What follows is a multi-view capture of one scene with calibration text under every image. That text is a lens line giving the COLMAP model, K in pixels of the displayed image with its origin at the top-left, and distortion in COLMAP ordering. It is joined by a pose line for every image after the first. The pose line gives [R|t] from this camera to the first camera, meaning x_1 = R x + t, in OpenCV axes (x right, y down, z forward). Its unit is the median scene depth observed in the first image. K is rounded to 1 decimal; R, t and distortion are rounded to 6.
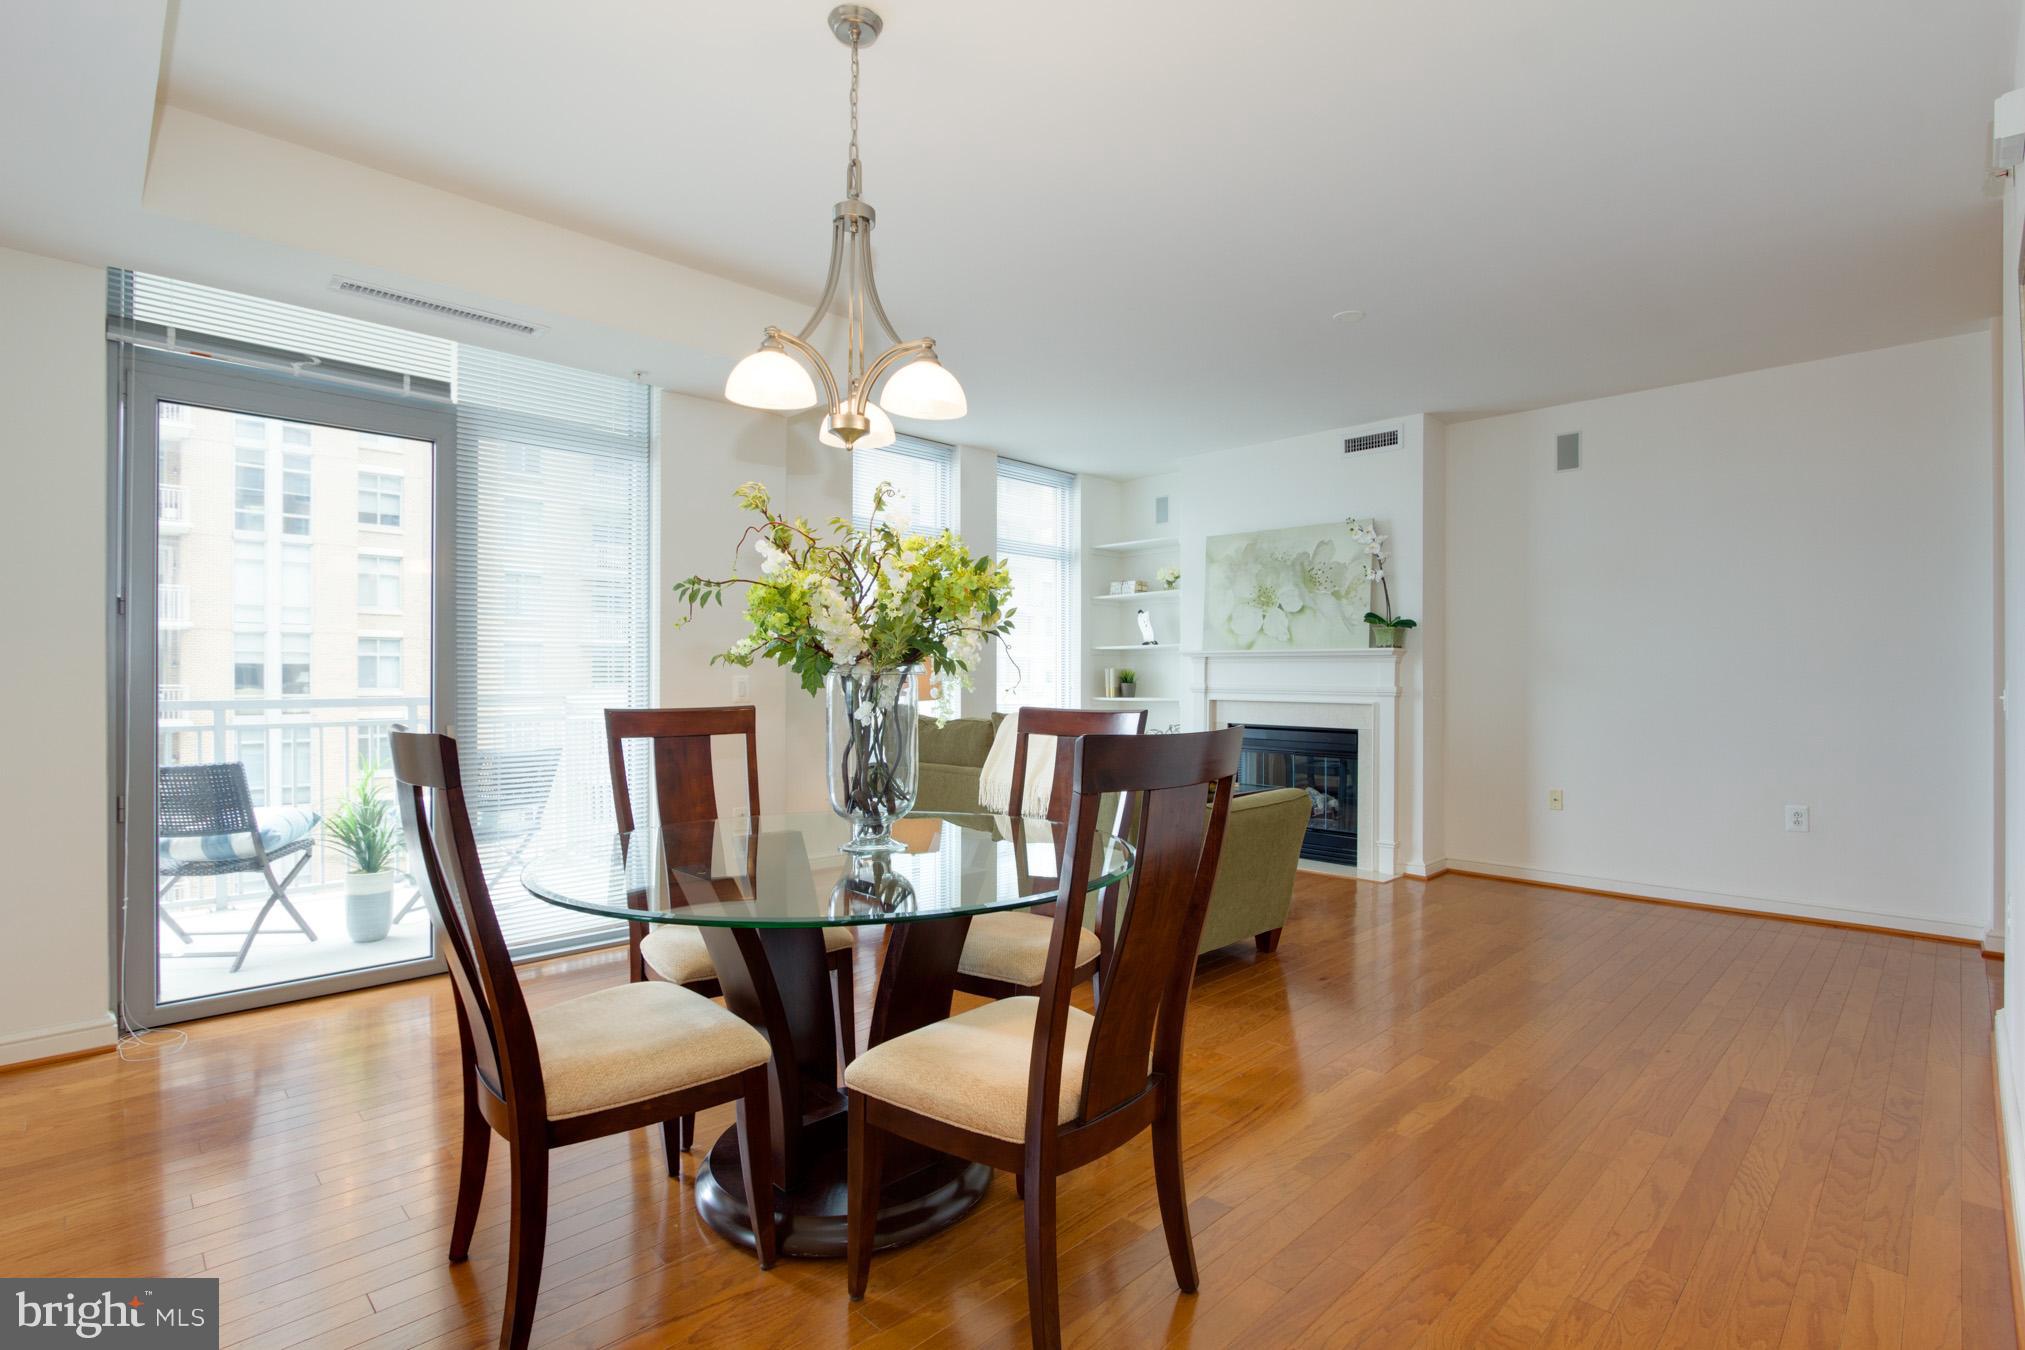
lens RADIAL K [[953.6, 0, 1018.0], [0, 953.6, 683.2], [0, 0, 1]] dist [-0.031880, 0.000673]
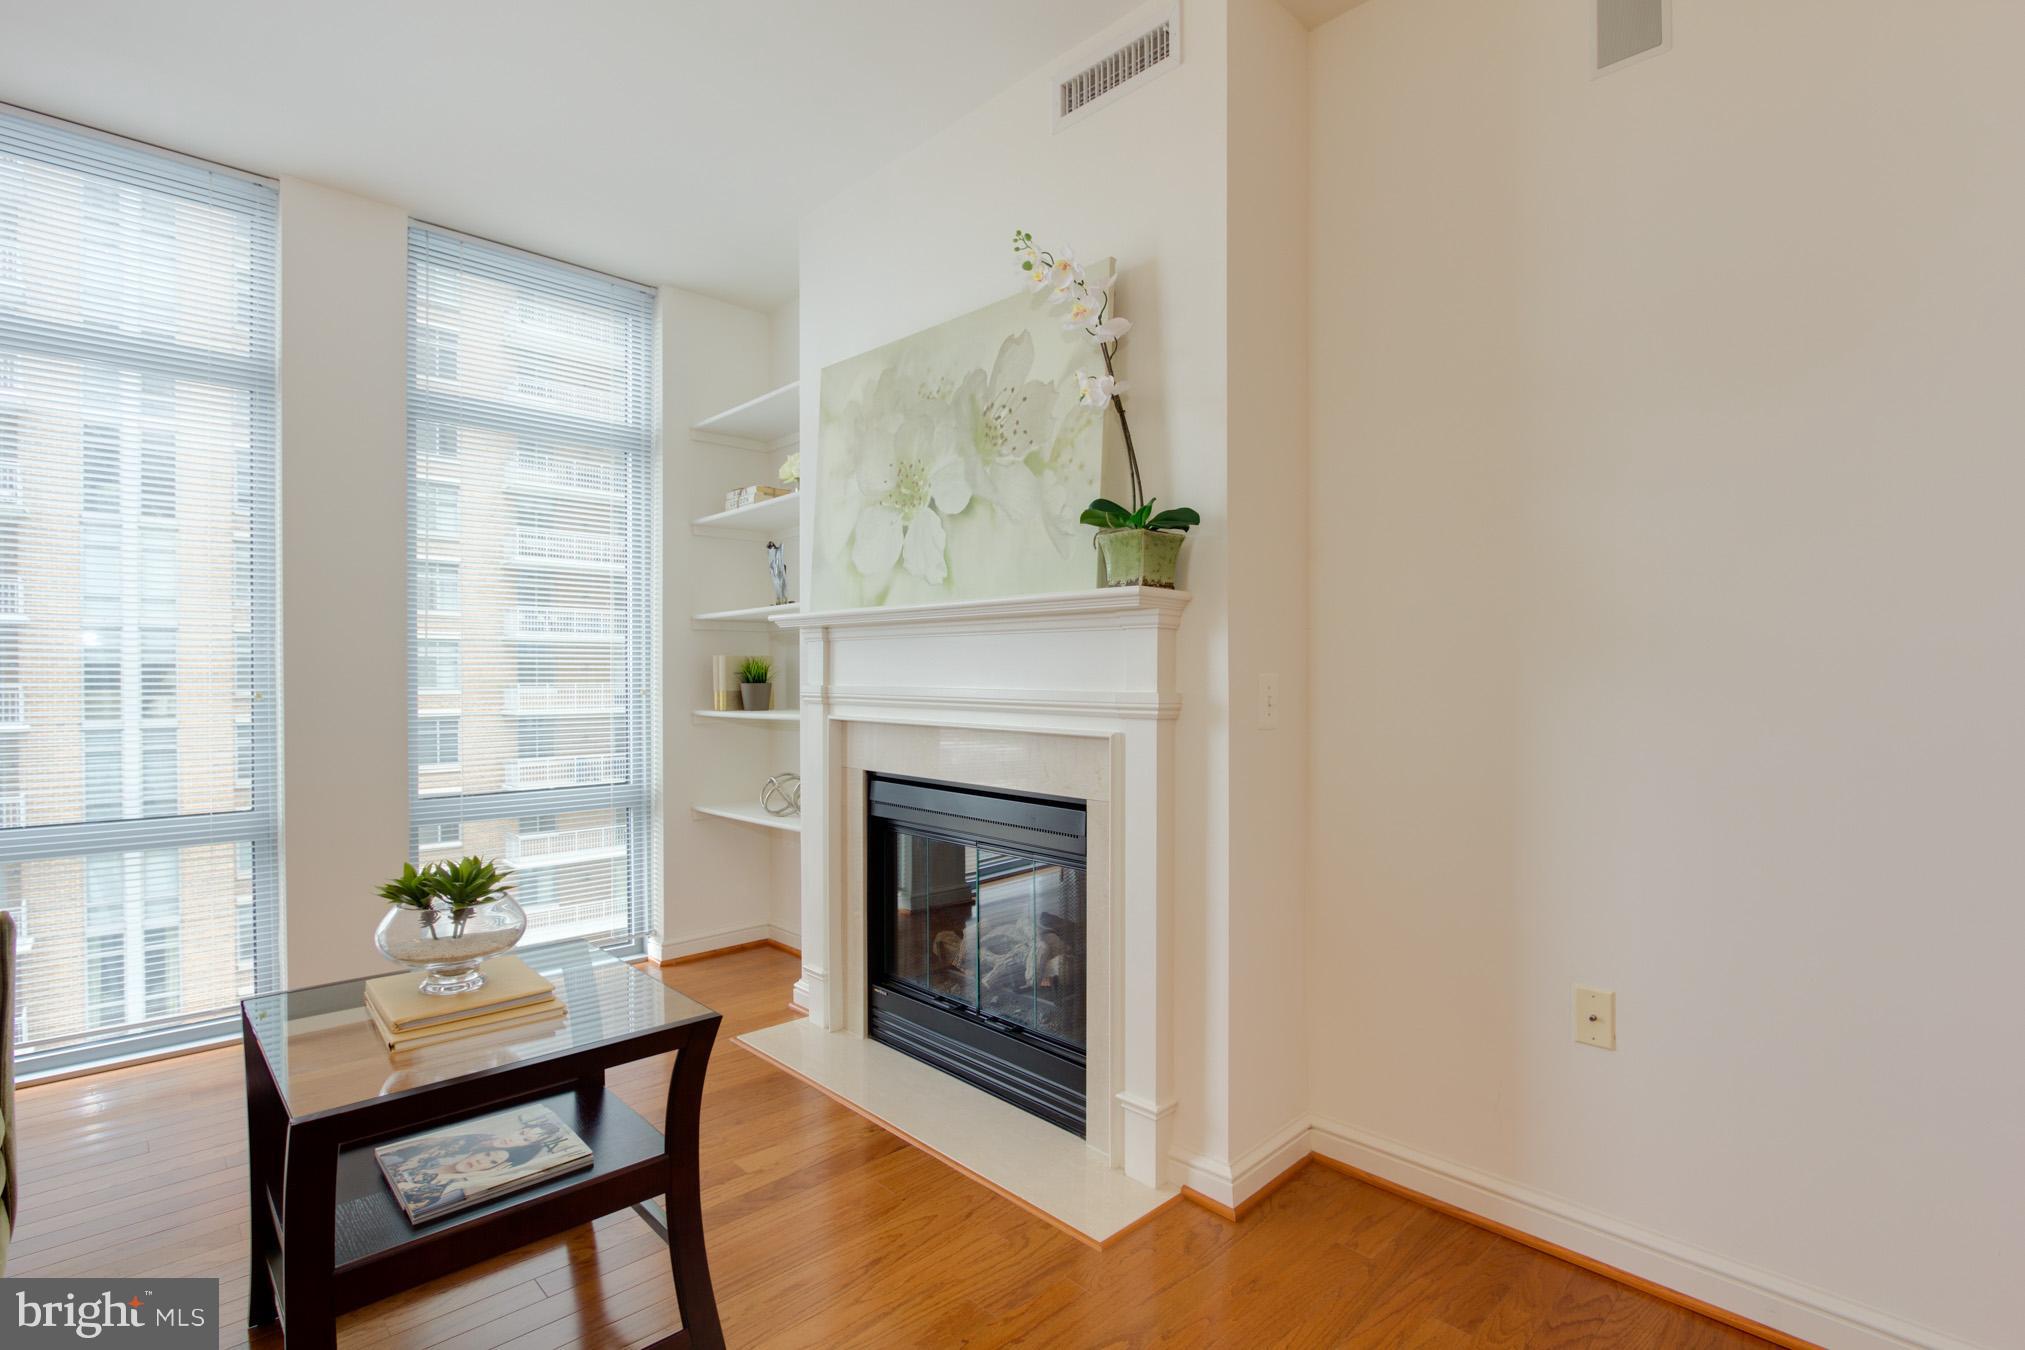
lens RADIAL K [[972.2, 0, 1003.6], [0, 972.2, 684.7], [0, 0, 1]] dist [-0.031237, 0.000266]
pose [[0.999977, 0.000731, -0.006730, 0.317110], [-0.000726, 1.000000, 0.000675, -0.000101], [0.006730, -0.000670, 0.999977, 0.577958]]
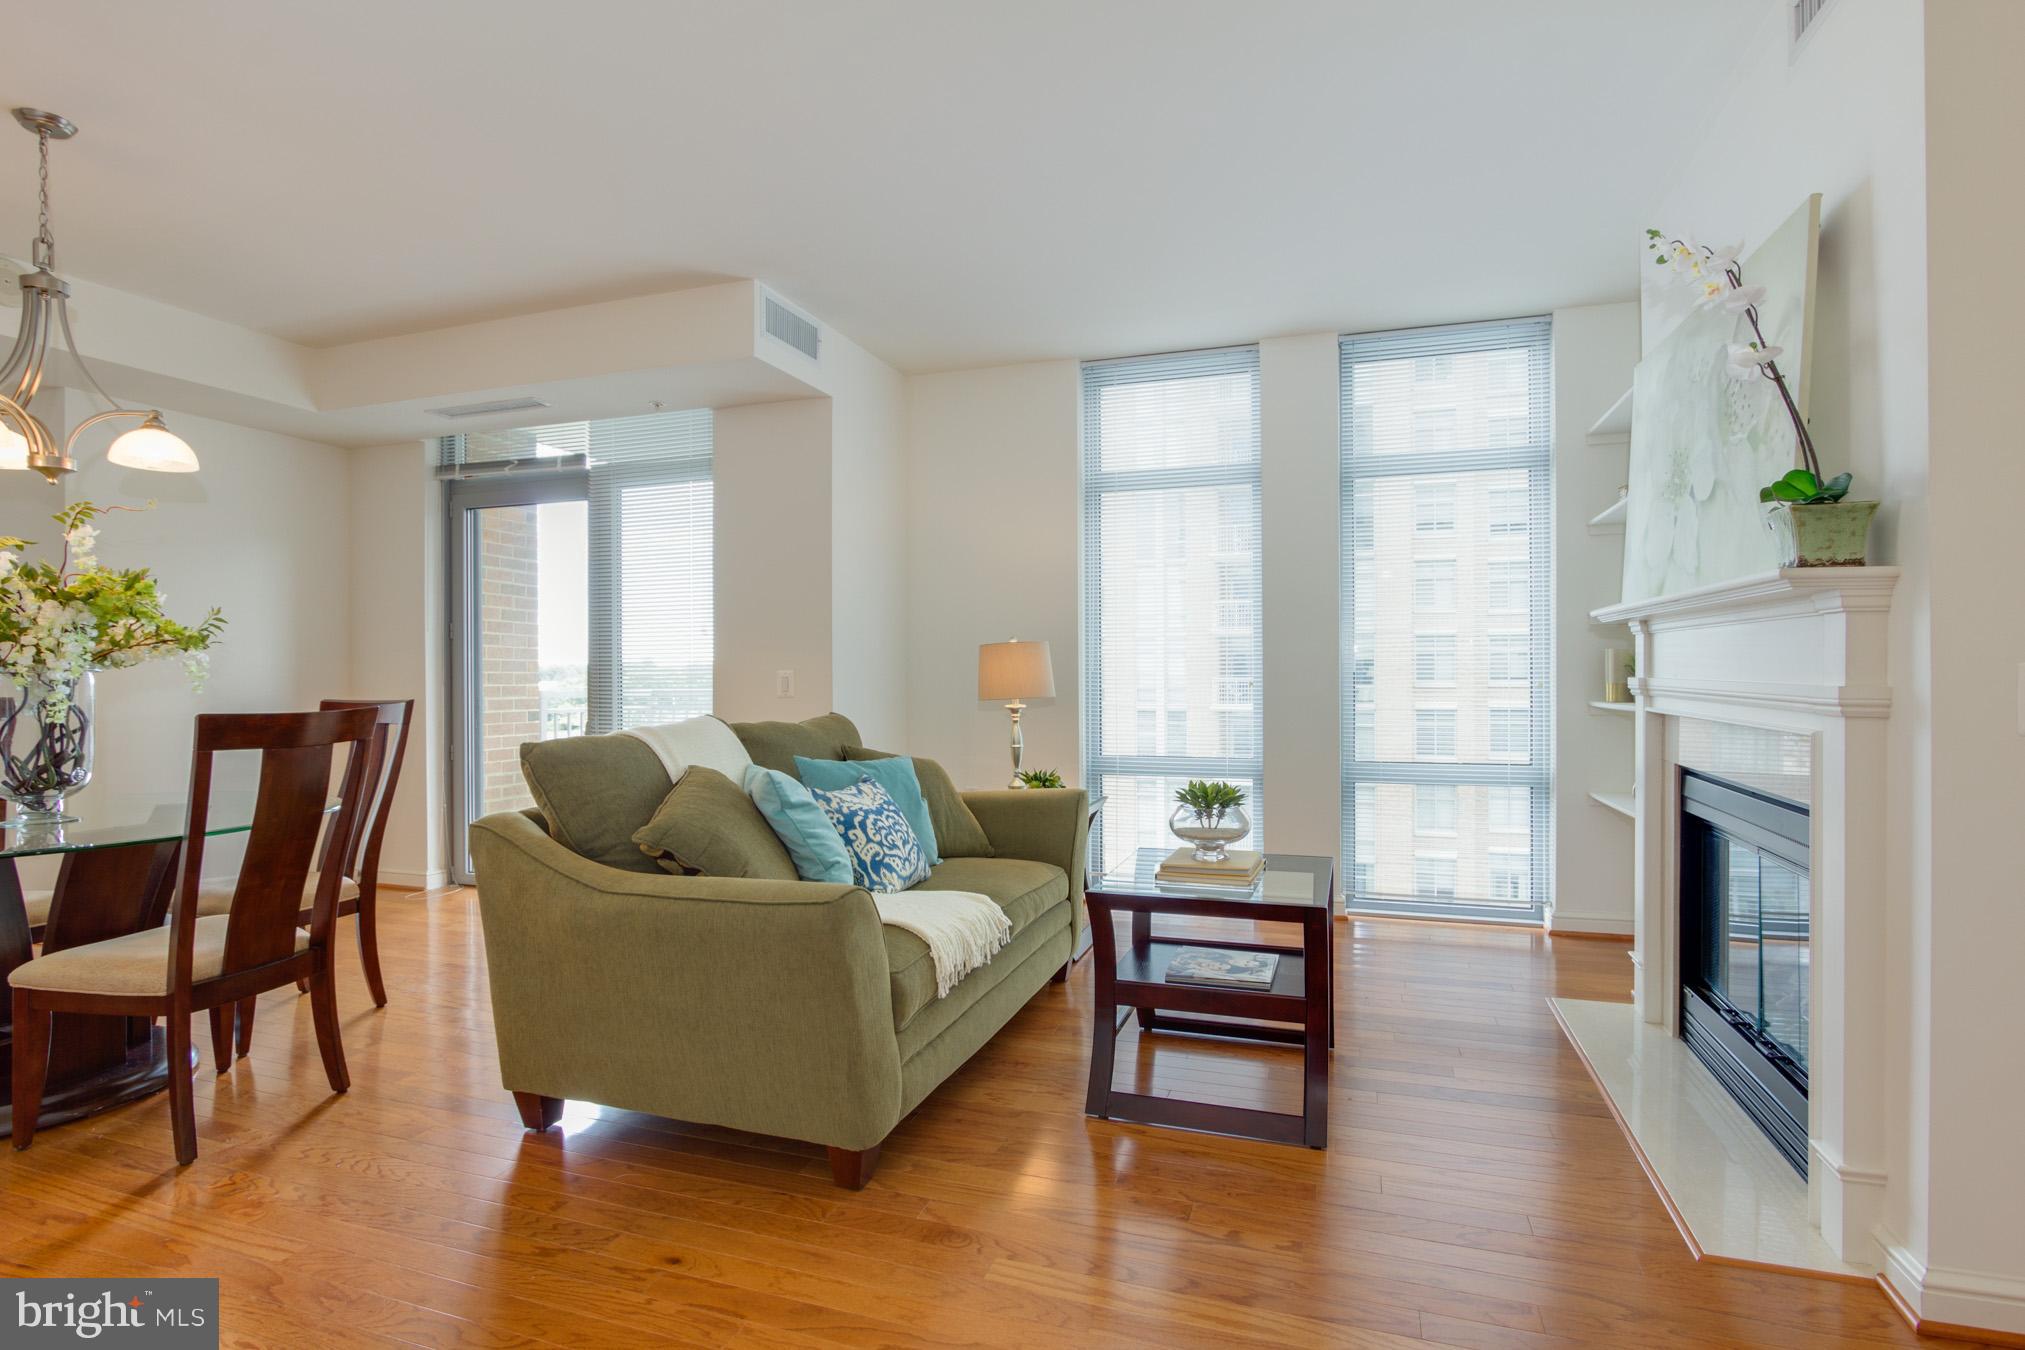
lens RADIAL K [[953.6, 0, 1018.0], [0, 953.6, 683.2], [0, 0, 1]] dist [-0.031880, 0.000673]
pose [[0.444968, 0.004374, -0.895536, 0.521628], [0.000520, 0.999987, 0.005143, 0.000444], [0.895546, -0.002754, 0.444960, 0.567251]]
